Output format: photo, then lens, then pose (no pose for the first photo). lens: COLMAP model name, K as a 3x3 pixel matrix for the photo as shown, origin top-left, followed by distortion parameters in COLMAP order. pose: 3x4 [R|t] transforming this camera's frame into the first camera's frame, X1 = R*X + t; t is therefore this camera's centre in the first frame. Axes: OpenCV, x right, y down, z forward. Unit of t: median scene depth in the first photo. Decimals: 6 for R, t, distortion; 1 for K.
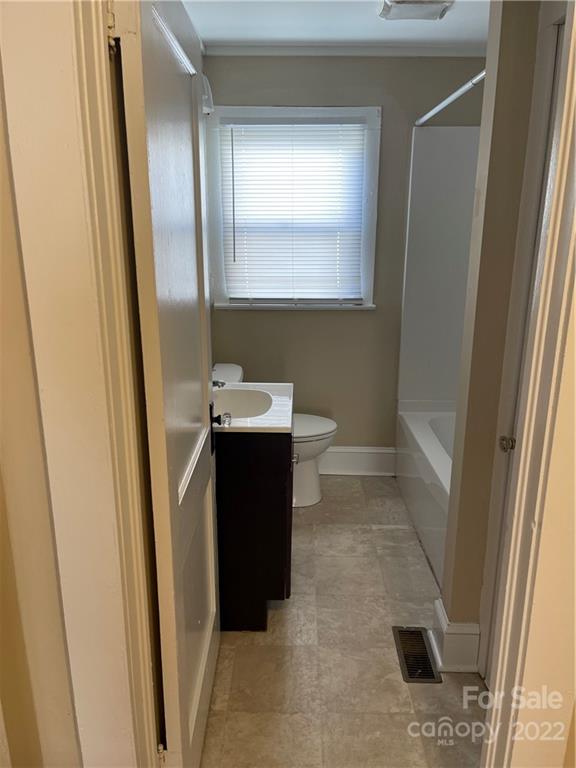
lens RADIAL K [[579.9, 0, 291.9], [0, 579.9, 384.7], [0, 0, 1]] dist [0.067369, -0.067730]
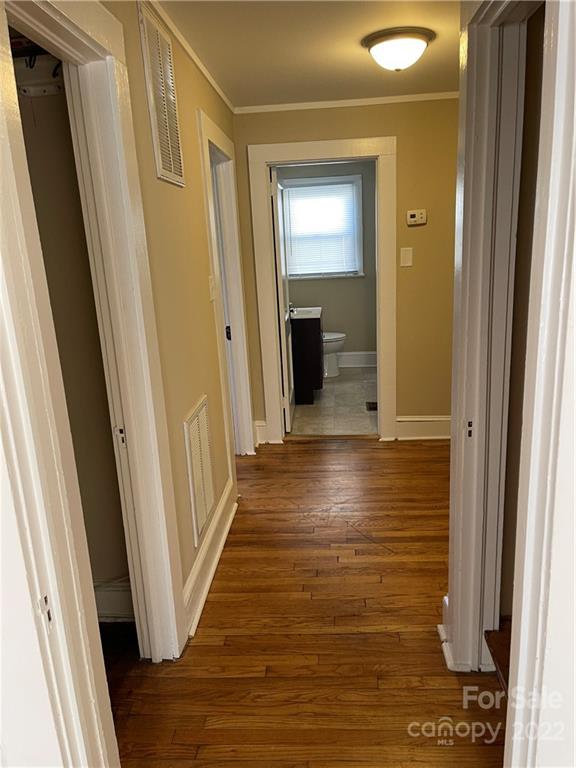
lens RADIAL K [[579.9, 0, 284.5], [0, 579.9, 386.5], [0, 0, 1]] dist [0.067369, -0.067730]
pose [[0.996199, -0.034076, -0.080167, 0.024433], [0.033321, 0.999387, -0.010743, 0.278731], [0.080484, 0.008031, 0.996724, -1.056786]]
